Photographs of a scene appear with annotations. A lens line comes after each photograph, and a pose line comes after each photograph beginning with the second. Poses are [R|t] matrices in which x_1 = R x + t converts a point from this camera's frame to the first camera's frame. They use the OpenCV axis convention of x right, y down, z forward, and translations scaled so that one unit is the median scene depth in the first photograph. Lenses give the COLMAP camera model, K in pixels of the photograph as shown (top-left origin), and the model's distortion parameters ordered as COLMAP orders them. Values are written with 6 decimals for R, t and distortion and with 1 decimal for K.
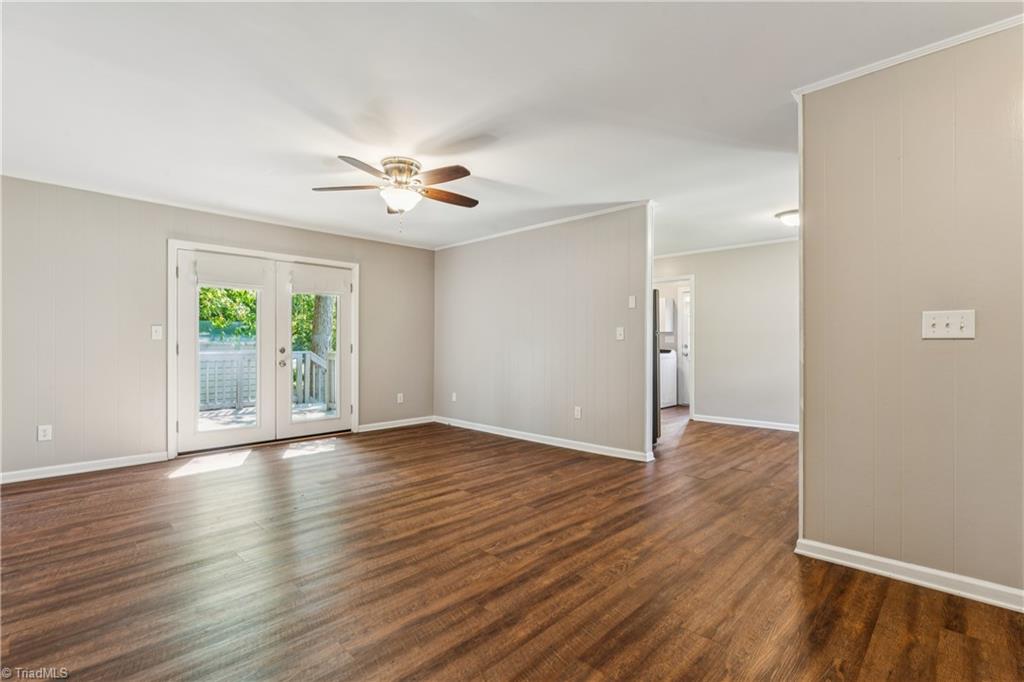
lens RADIAL K [[466.3, 0, 513.4], [0, 466.3, 344.0], [0, 0, 1]] dist [-0.005053, 0.000986]
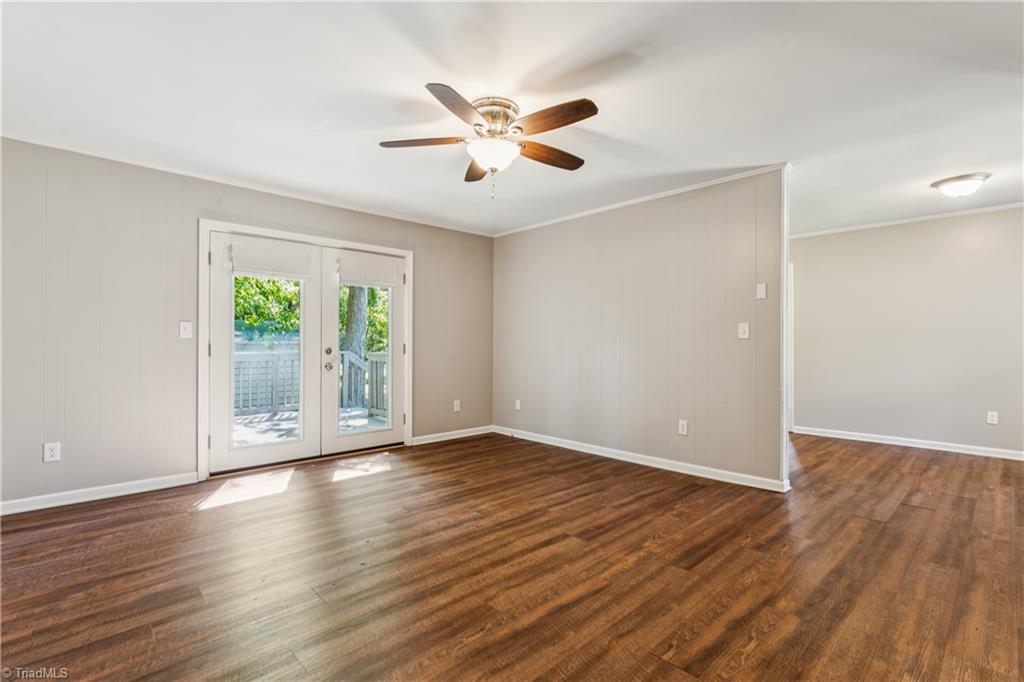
lens RADIAL K [[466.3, 0, 515.4], [0, 466.3, 342.2], [0, 0, 1]] dist [-0.005053, 0.000986]
pose [[0.998997, 0.000486, -0.044775, -0.139207], [-0.000630, 0.999995, -0.003190, -0.000041], [0.044773, 0.003215, 0.998992, 0.193332]]
